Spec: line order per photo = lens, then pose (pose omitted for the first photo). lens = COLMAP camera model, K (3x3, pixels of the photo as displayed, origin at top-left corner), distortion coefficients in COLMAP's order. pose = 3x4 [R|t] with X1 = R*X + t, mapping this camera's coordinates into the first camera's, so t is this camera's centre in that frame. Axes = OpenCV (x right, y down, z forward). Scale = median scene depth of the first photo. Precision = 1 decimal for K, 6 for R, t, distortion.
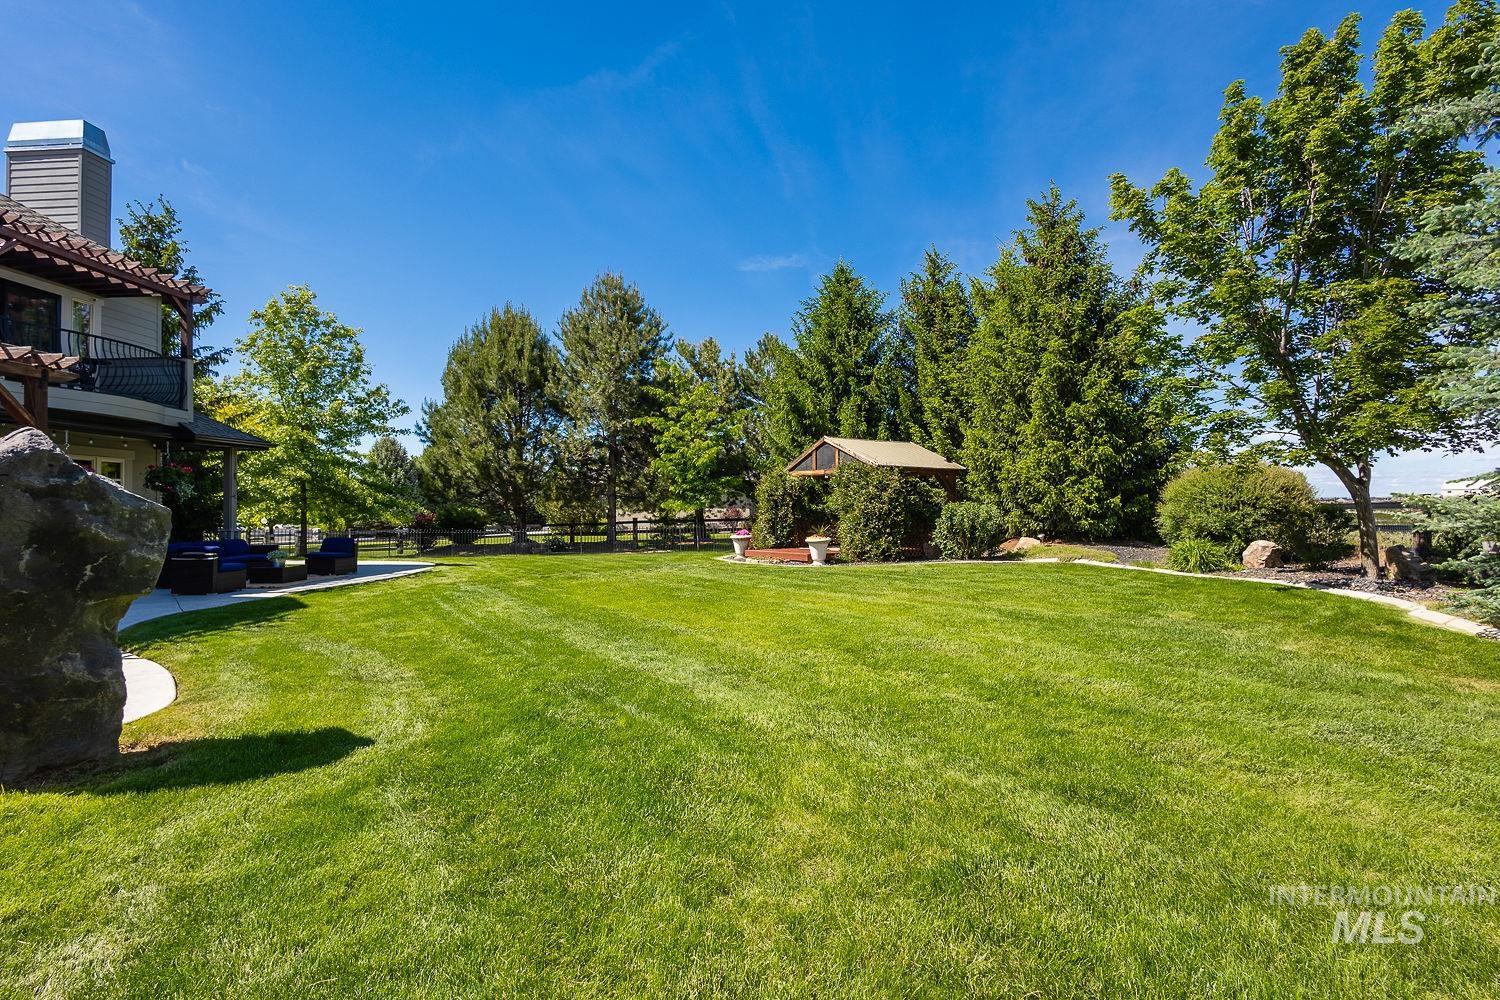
lens RADIAL K [[705.6, 0, 749.7], [0, 705.6, 503.2], [0, 0, 1]] dist [0.000290, -0.000015]
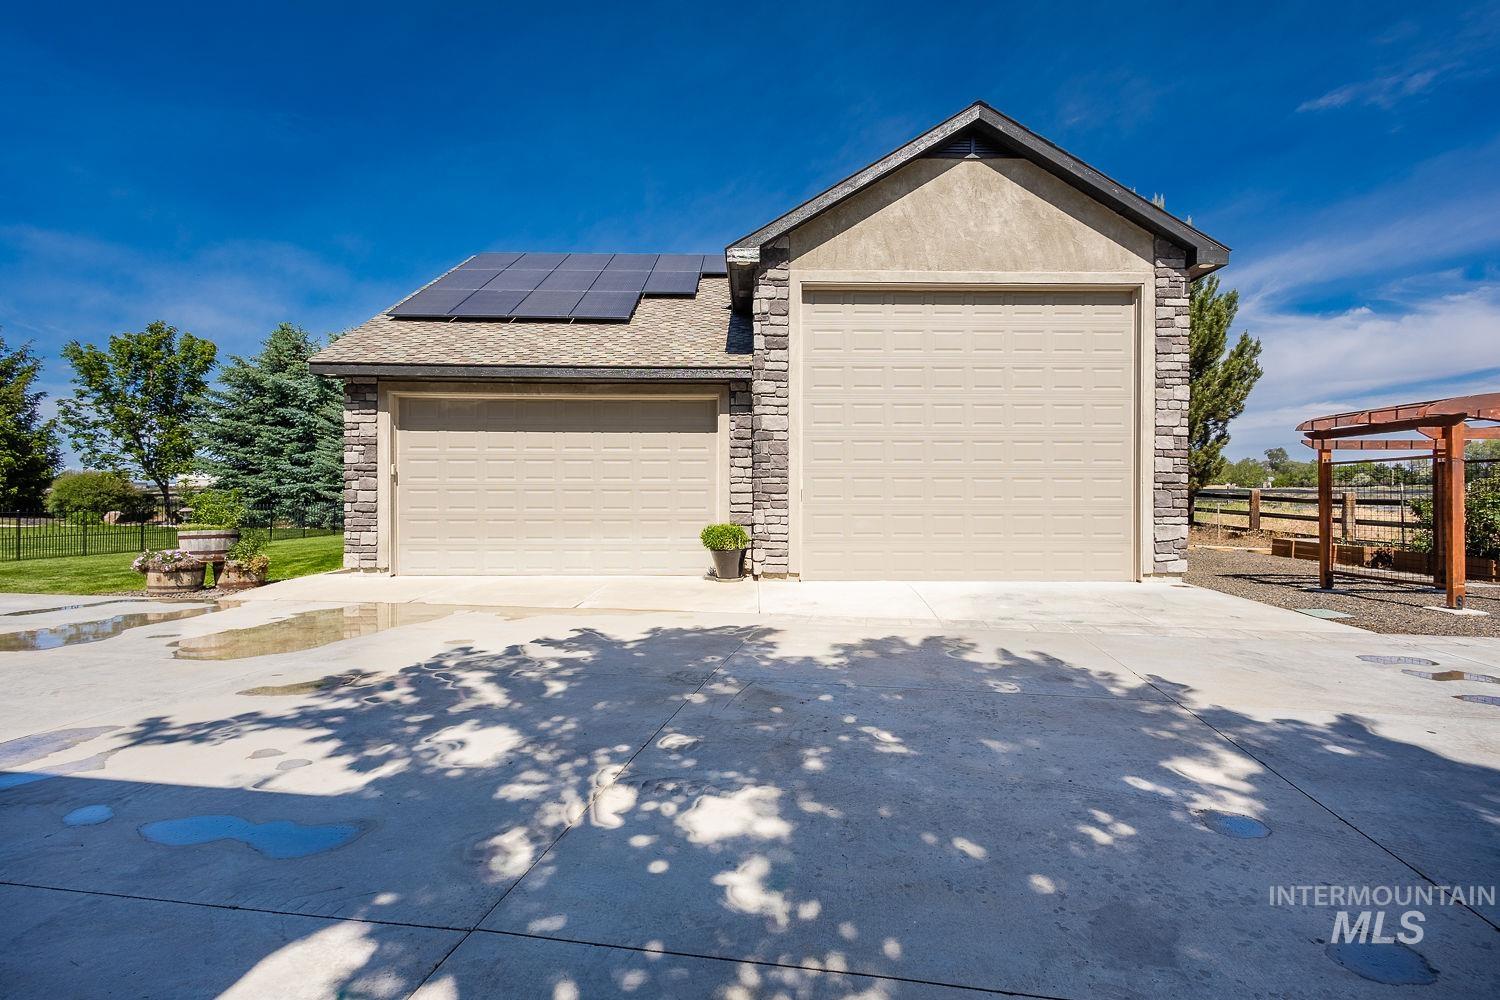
lens RADIAL K [[705.6, 0, 750.5], [0, 705.6, 498.7], [0, 0, 1]] dist [0.000290, -0.000015]
pose [[0.081367, 0.002482, 0.996681, -1.127007], [-0.014967, 0.999887, -0.001268, -0.007402], [-0.996572, -0.014814, 0.081395, -0.976270]]
